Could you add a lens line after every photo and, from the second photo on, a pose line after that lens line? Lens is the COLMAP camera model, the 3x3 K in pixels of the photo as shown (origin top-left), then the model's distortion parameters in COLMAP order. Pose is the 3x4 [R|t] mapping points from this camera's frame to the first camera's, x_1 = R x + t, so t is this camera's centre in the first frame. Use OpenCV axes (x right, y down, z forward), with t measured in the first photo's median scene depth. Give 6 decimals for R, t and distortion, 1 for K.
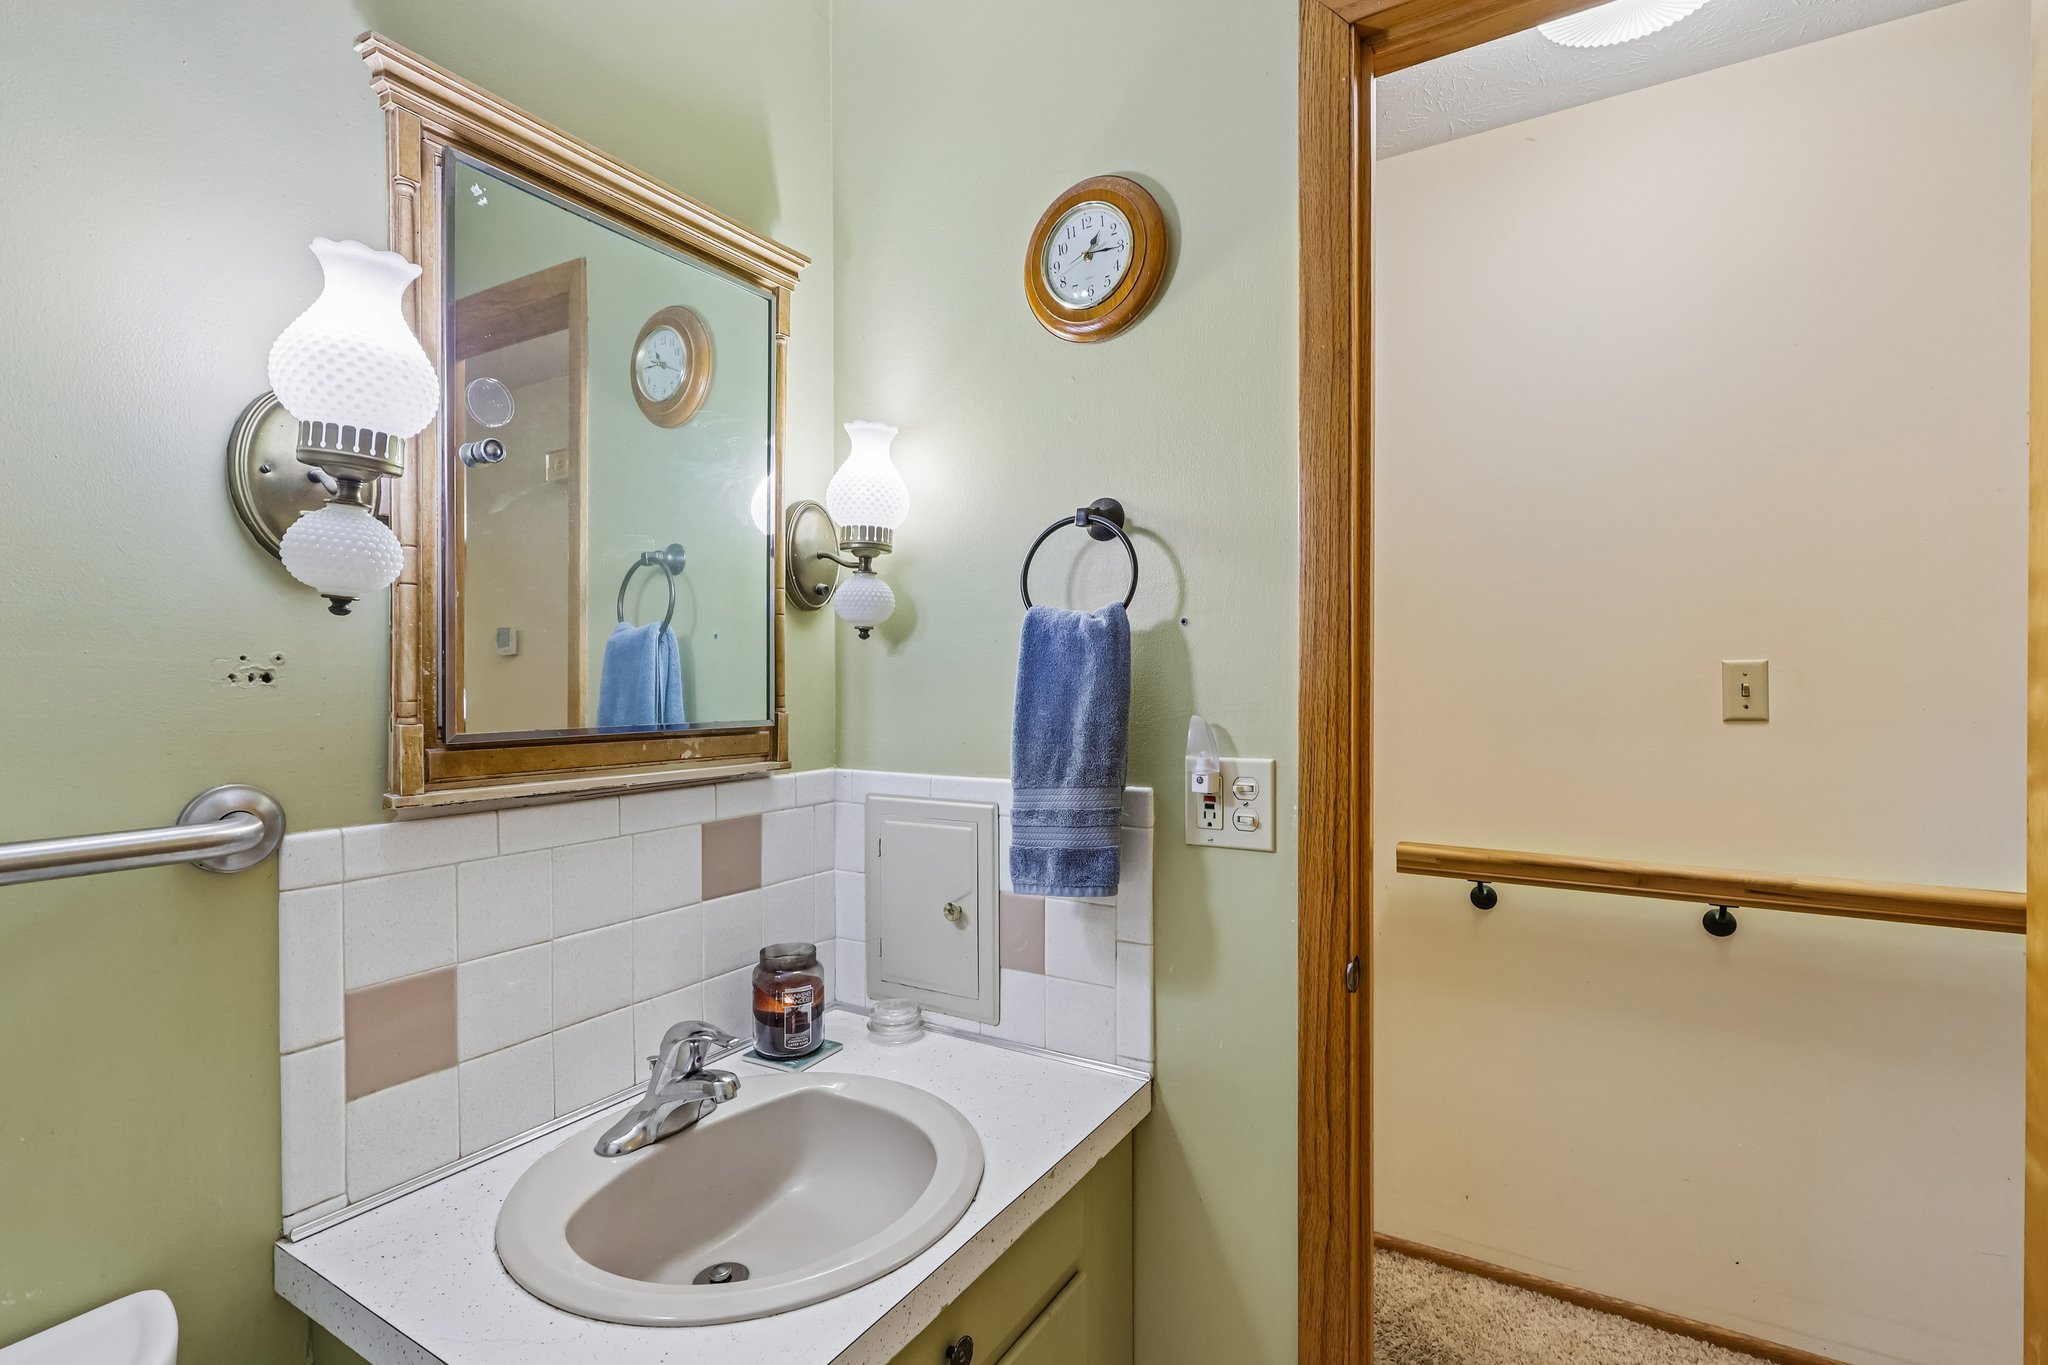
lens RADIAL K [[963.2, 0, 1023.6], [0, 963.2, 688.1], [0, 0, 1]] dist [-0.001130, 0.000427]
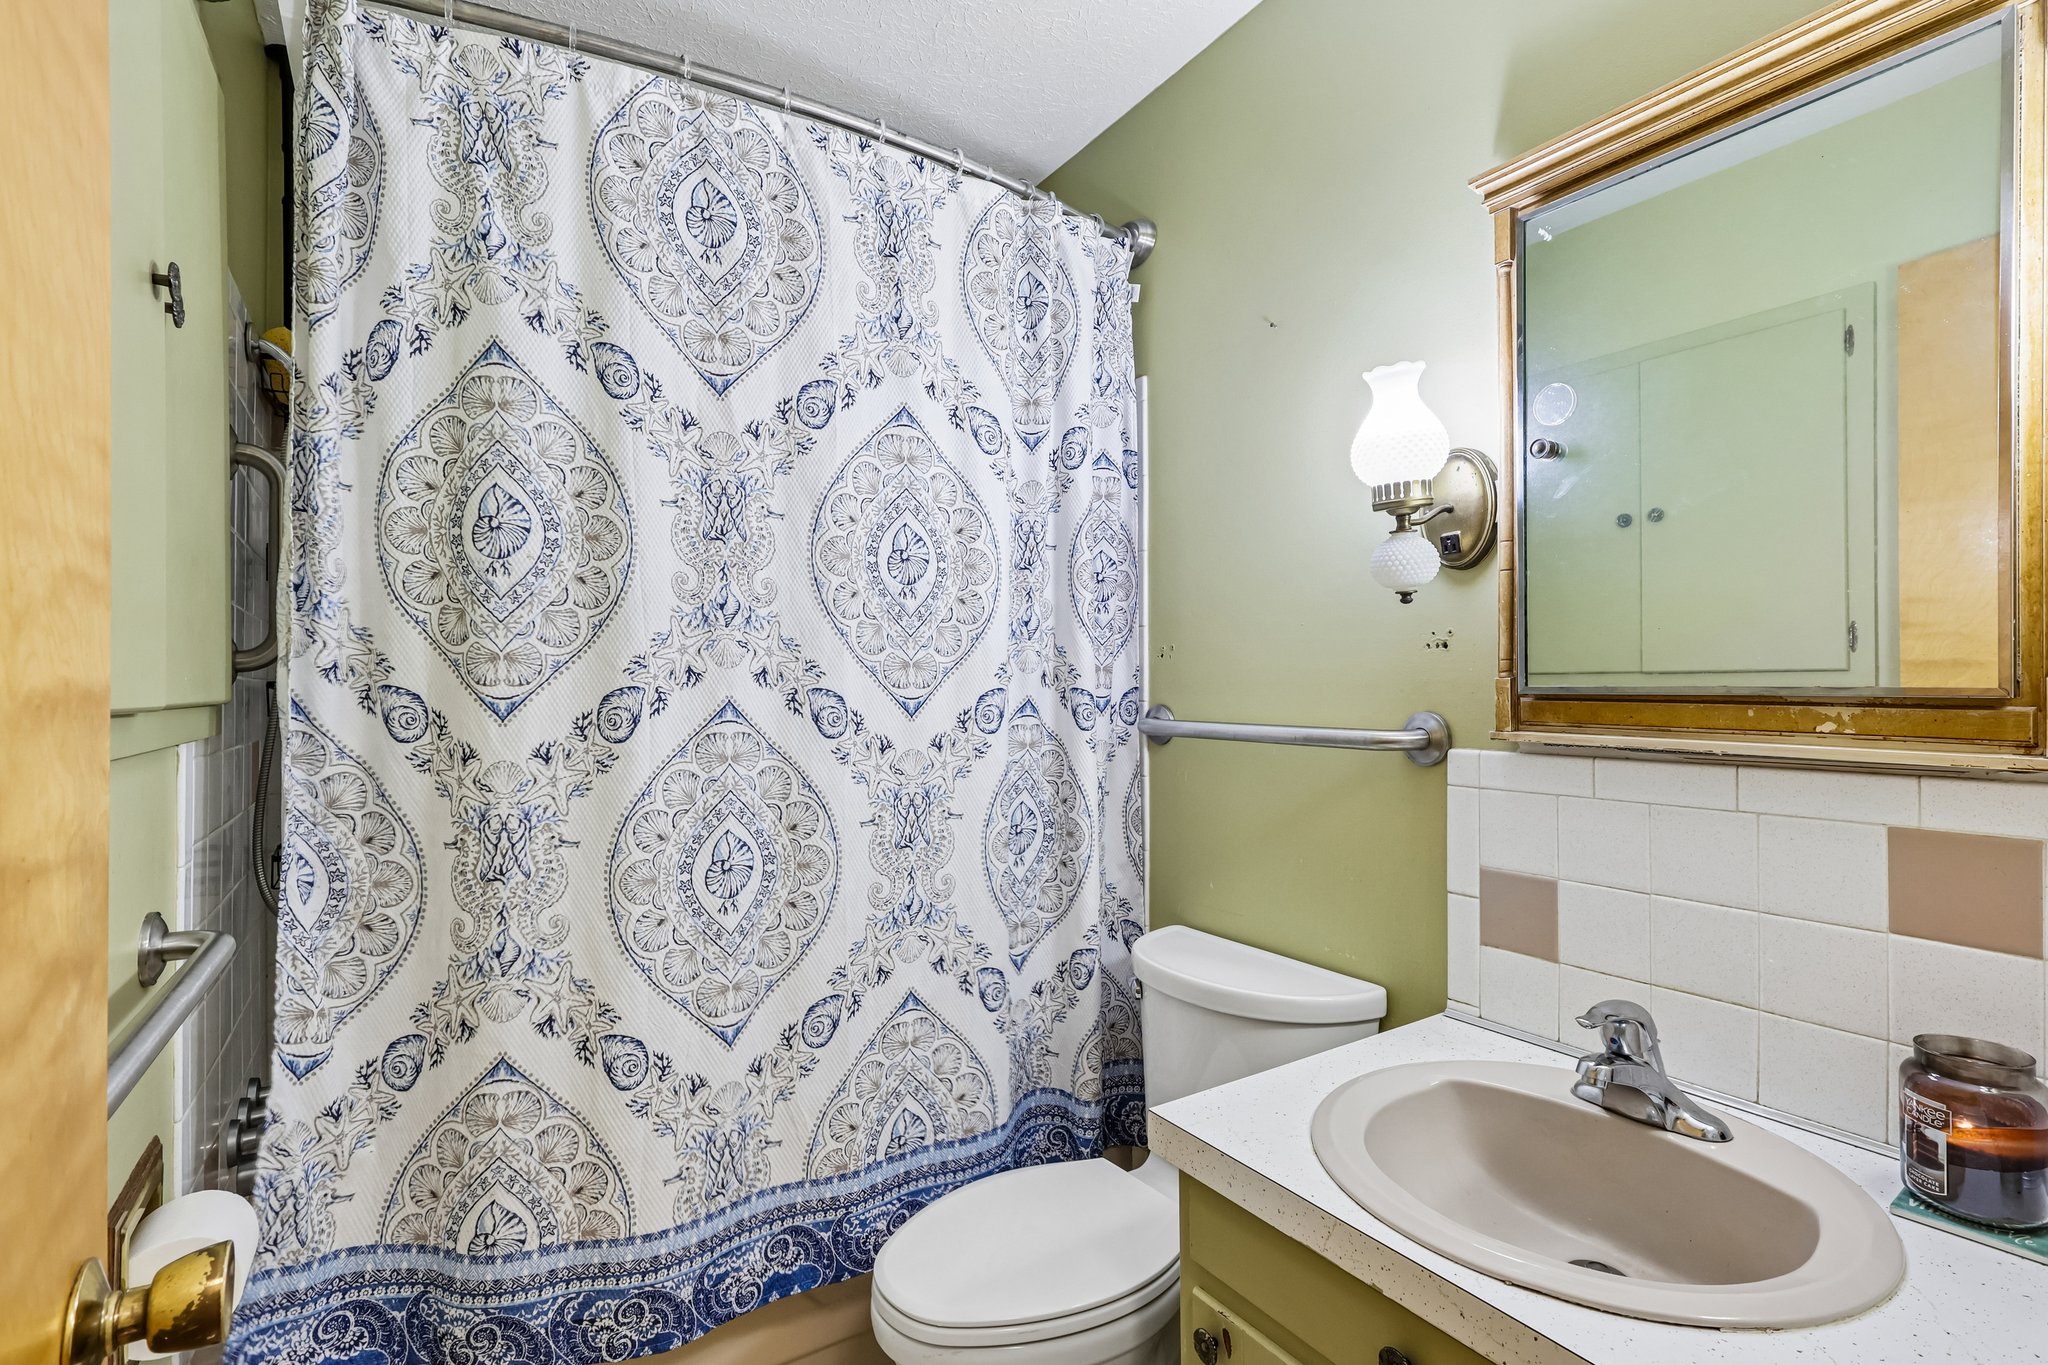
lens RADIAL K [[963.2, 0, 1022.8], [0, 963.2, 675.5], [0, 0, 1]] dist [-0.001130, 0.000427]
pose [[-0.437408, 0.004880, -0.899250, 0.778472], [0.005500, 0.999981, 0.002751, 0.025865], [0.899246, -0.003742, -0.437427, 0.924928]]
